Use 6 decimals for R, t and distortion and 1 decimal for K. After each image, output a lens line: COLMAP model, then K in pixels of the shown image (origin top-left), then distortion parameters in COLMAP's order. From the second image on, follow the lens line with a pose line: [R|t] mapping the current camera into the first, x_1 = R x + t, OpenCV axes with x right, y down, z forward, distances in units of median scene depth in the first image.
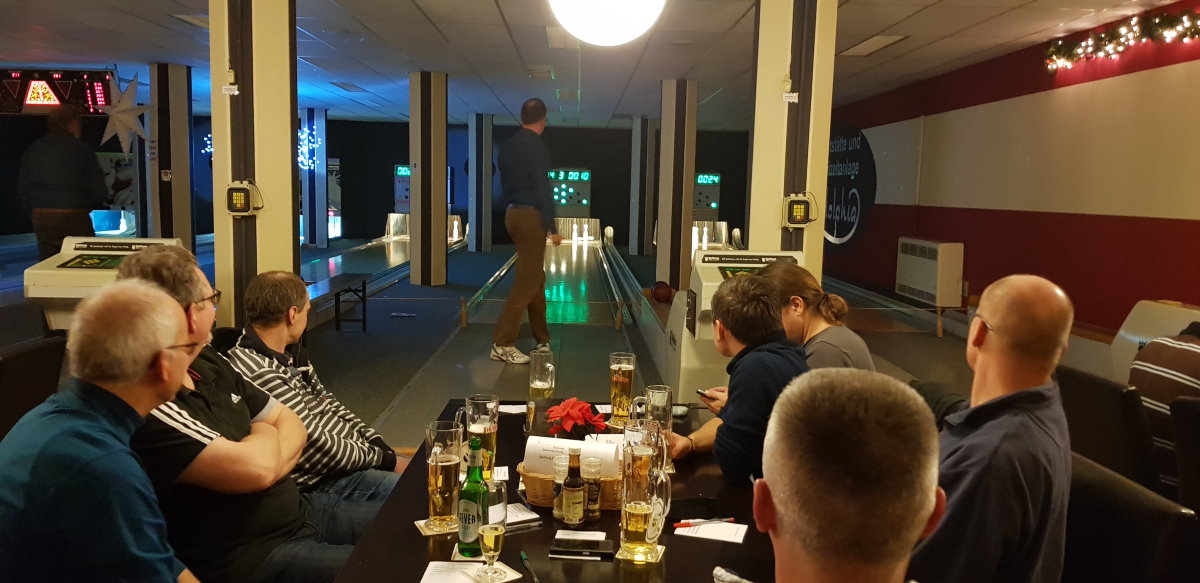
lens RADIAL K [[922.0, 0, 599.7], [0, 922.0, 283.4], [0, 0, 1]] dist [0.076815, -0.111622]
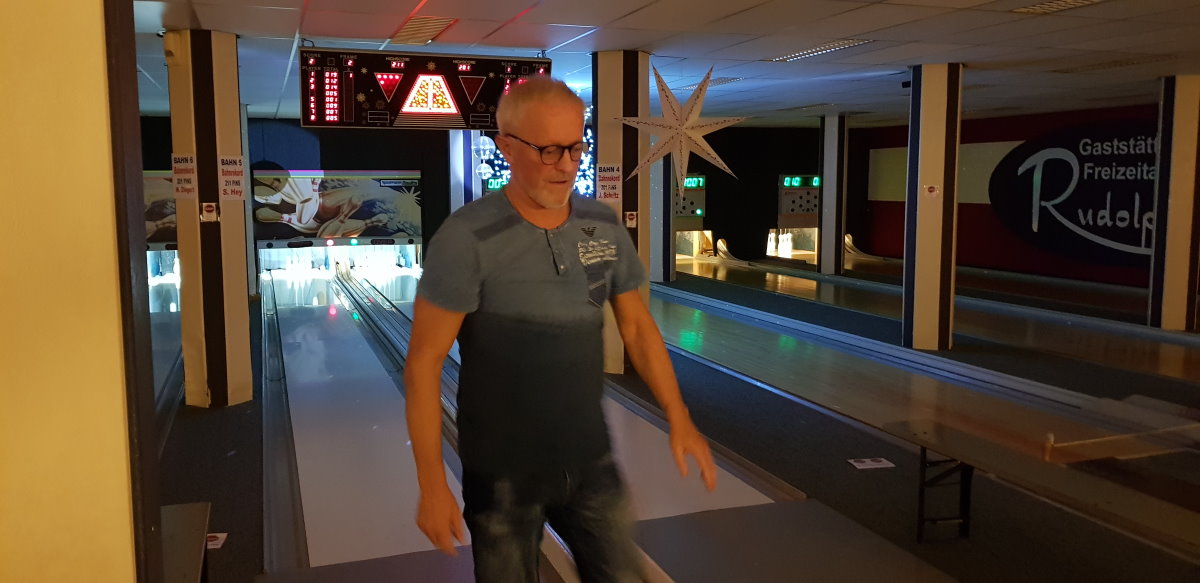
lens RADIAL K [[922.0, 0, 596.0], [0, 922.0, 285.5], [0, 0, 1]] dist [0.076815, -0.111622]
pose [[0.950178, -0.063439, 0.305183, -0.690239], [0.058875, 0.997973, 0.024144, -0.085164], [-0.306096, -0.004973, 0.951988, 0.375762]]
